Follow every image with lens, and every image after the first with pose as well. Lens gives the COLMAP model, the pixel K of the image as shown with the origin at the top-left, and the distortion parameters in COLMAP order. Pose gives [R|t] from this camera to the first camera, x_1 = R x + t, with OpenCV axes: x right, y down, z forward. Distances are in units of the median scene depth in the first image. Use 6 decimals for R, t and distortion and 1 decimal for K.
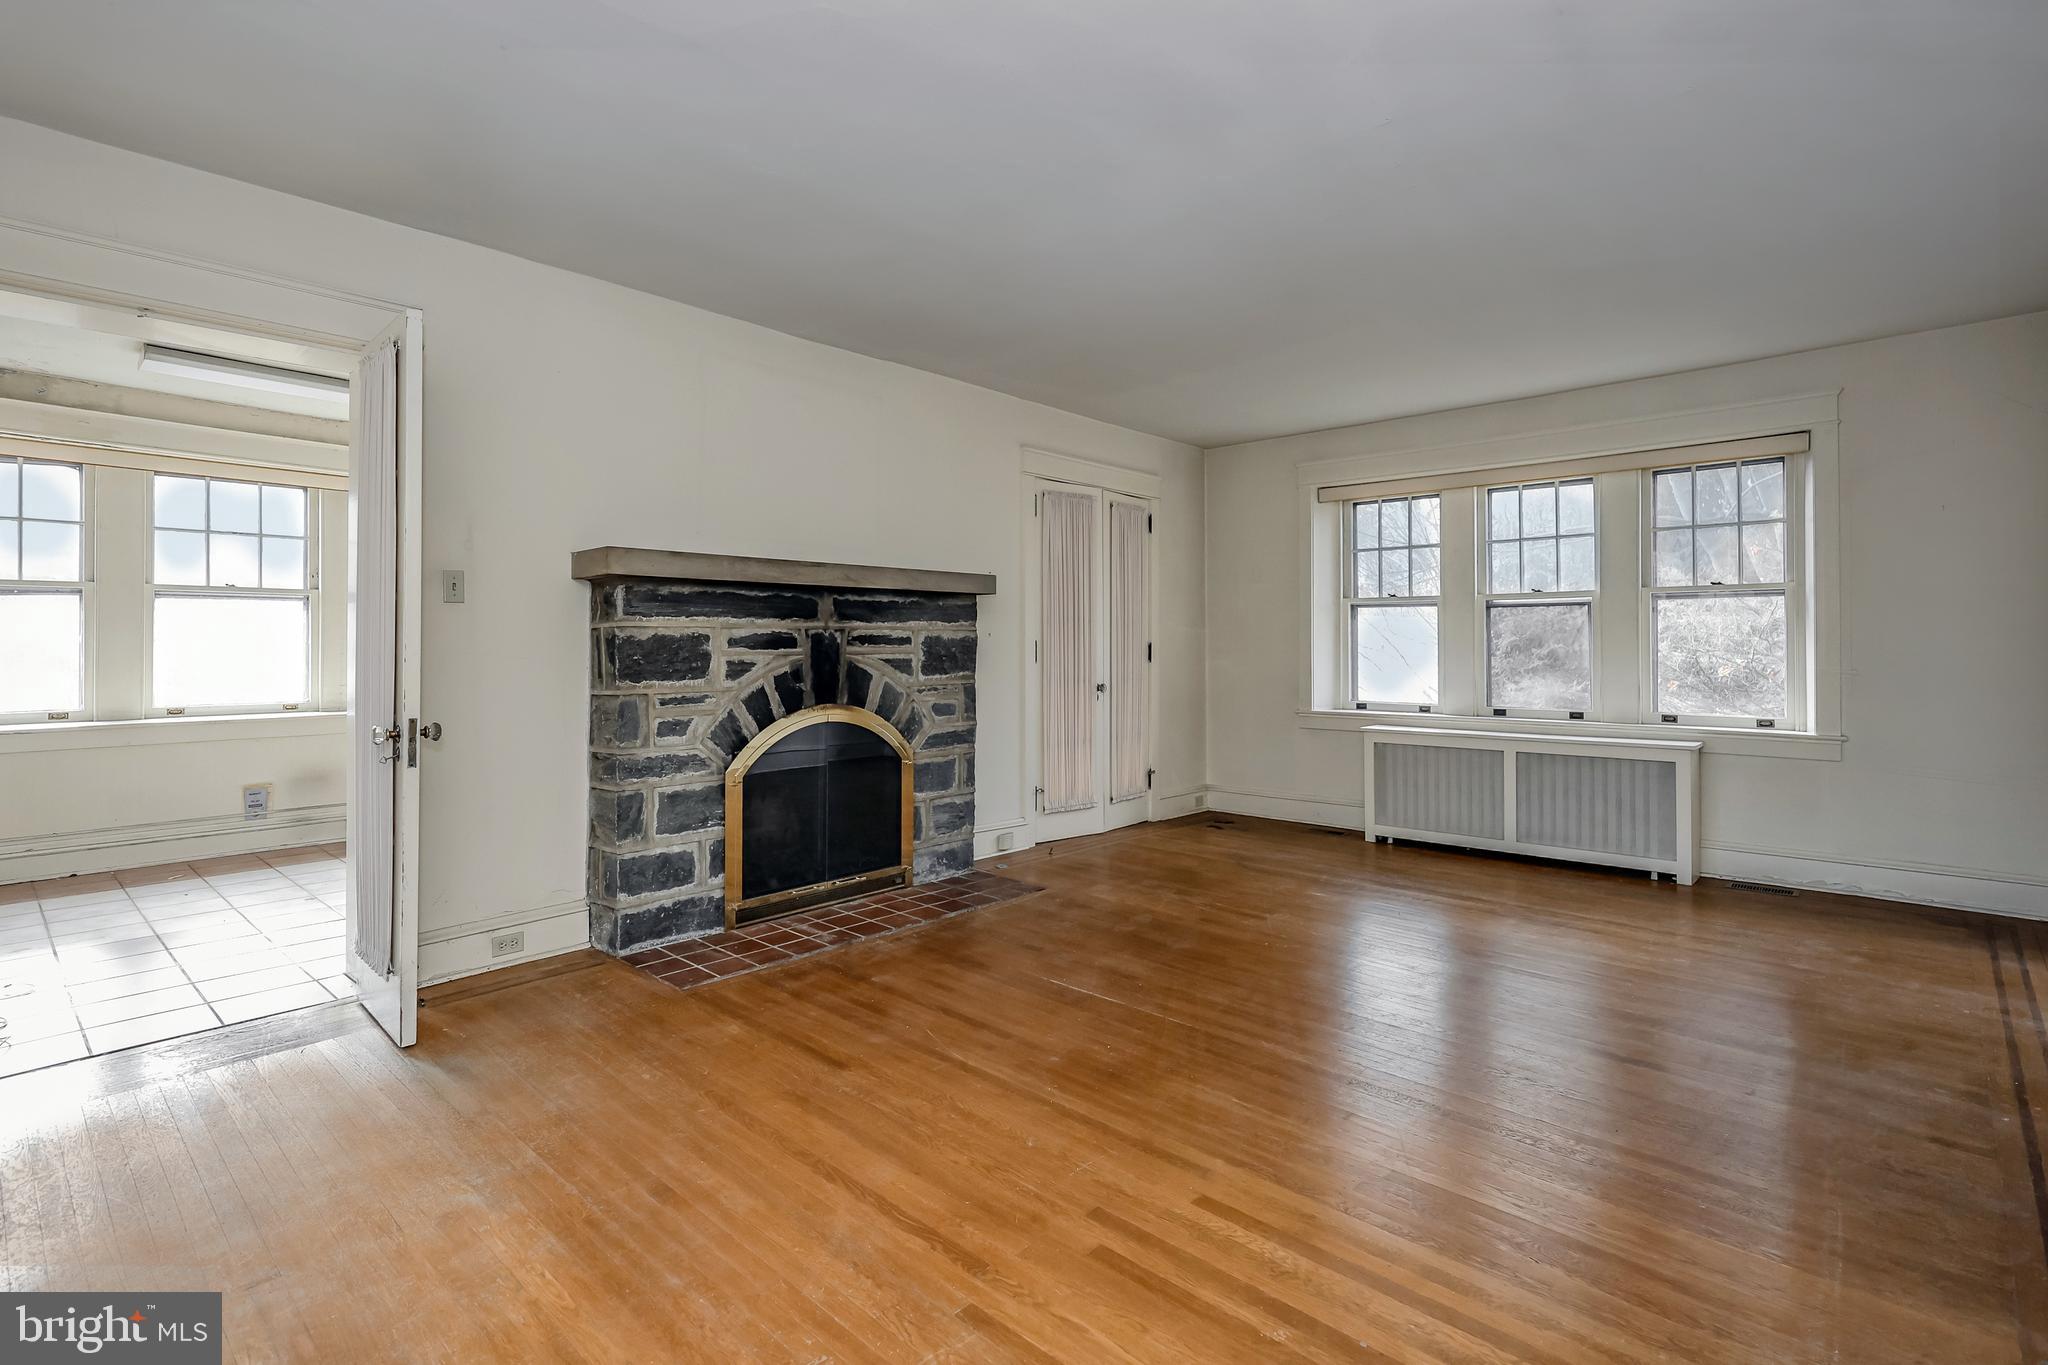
lens RADIAL K [[967.6, 0, 1029.5], [0, 967.6, 639.6], [0, 0, 1]] dist [0.012381, -0.000113]
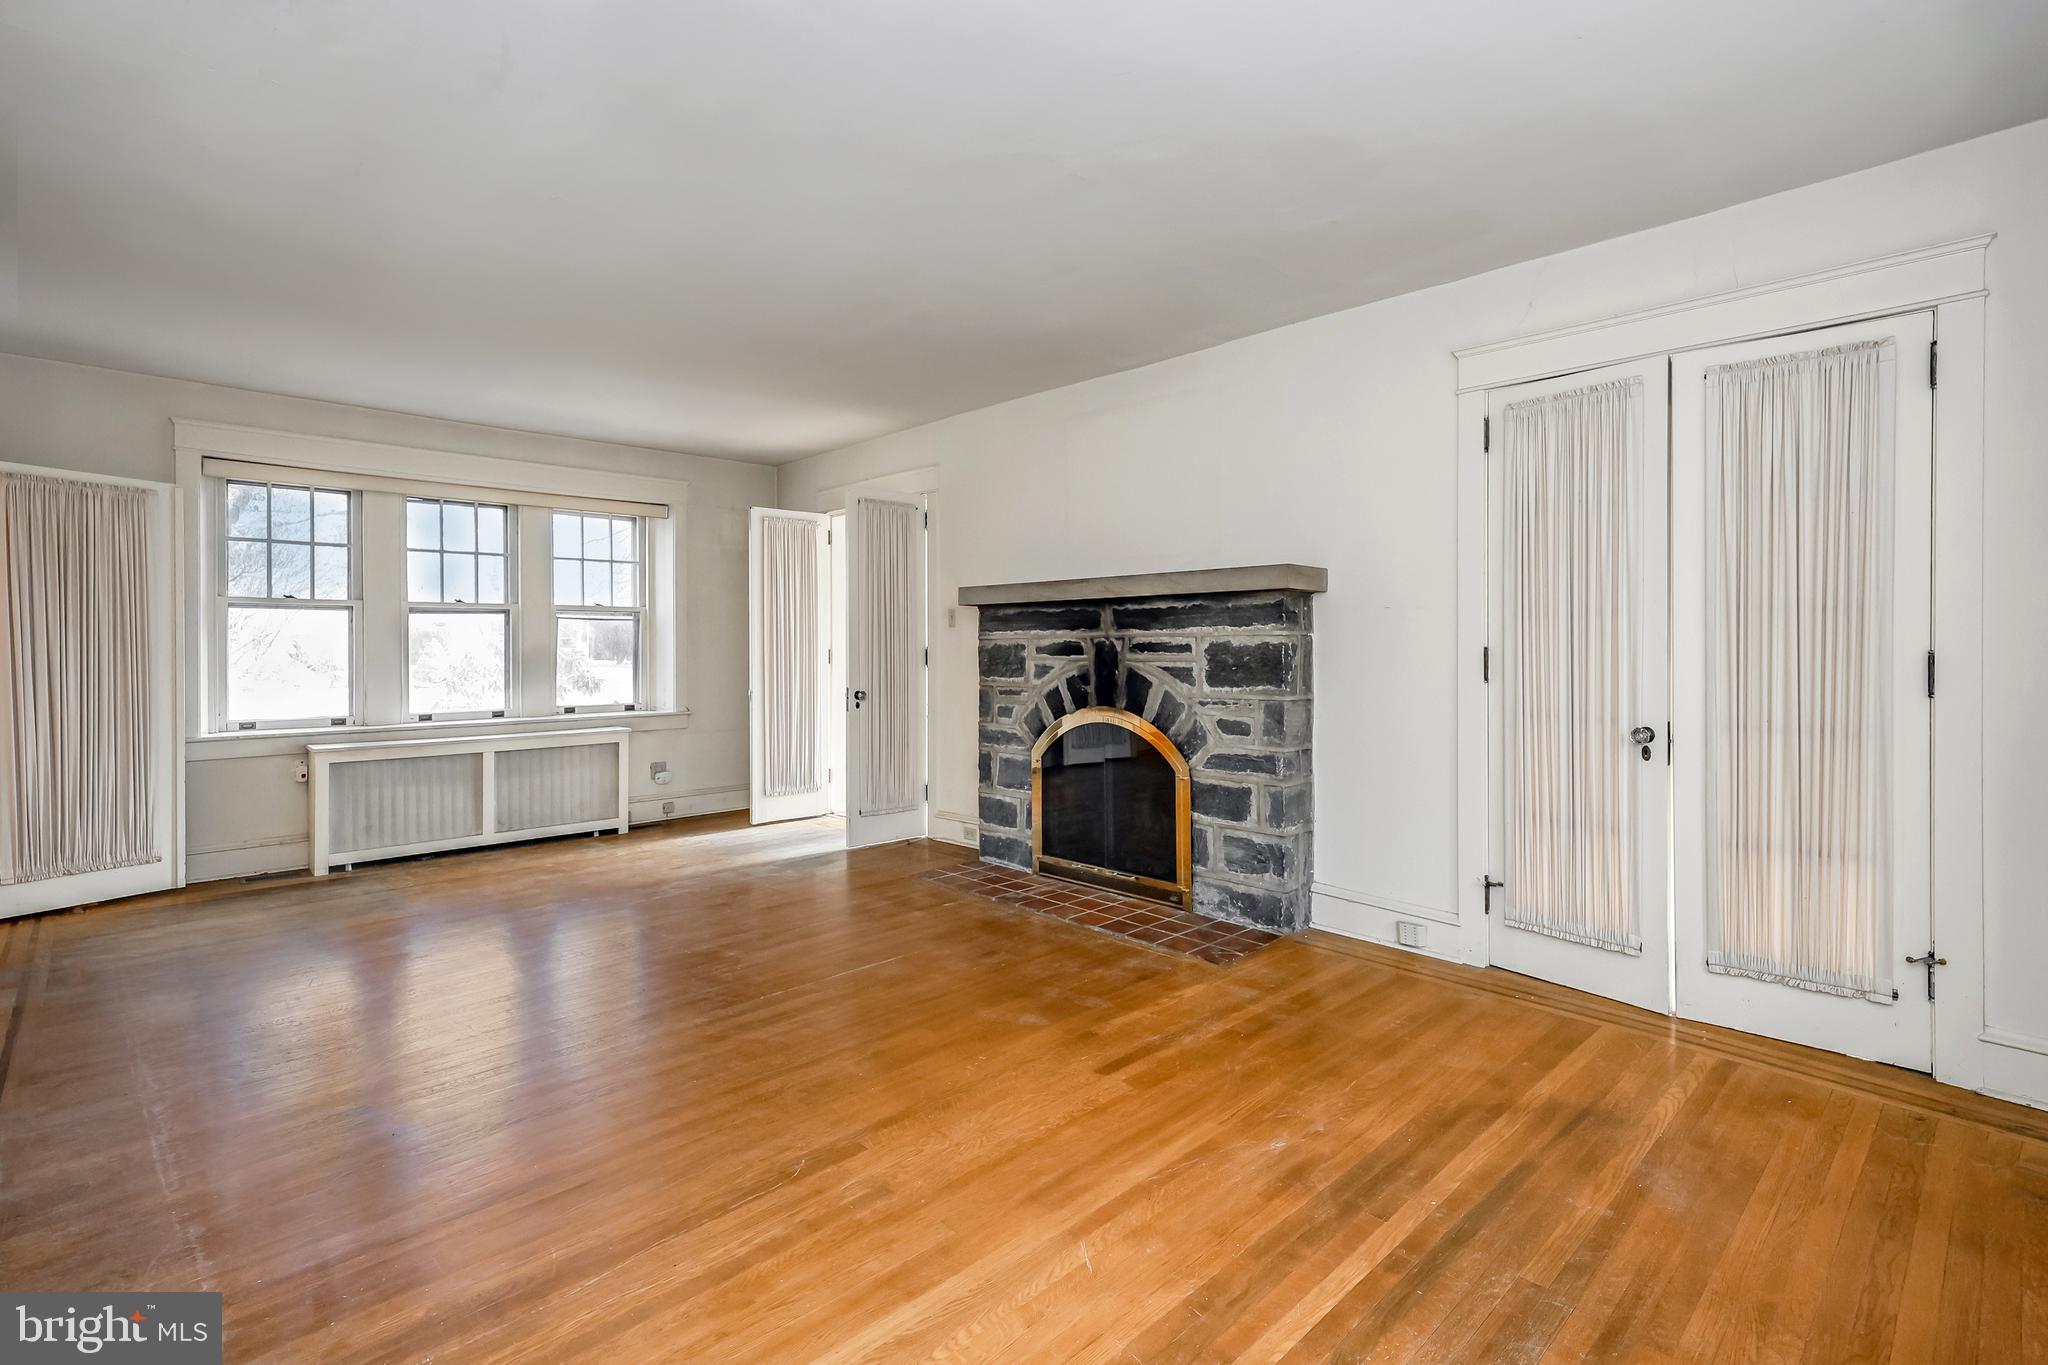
lens RADIAL K [[923.1, 0, 969.7], [0, 923.1, 650.0], [0, 0, 1]] dist [0.010705, 0.000038]
pose [[-0.073817, 0.001270, -0.997271, 0.843057], [0.004318, 0.999990, 0.000954, 0.001302], [0.997262, -0.004236, -0.073821, 0.926018]]
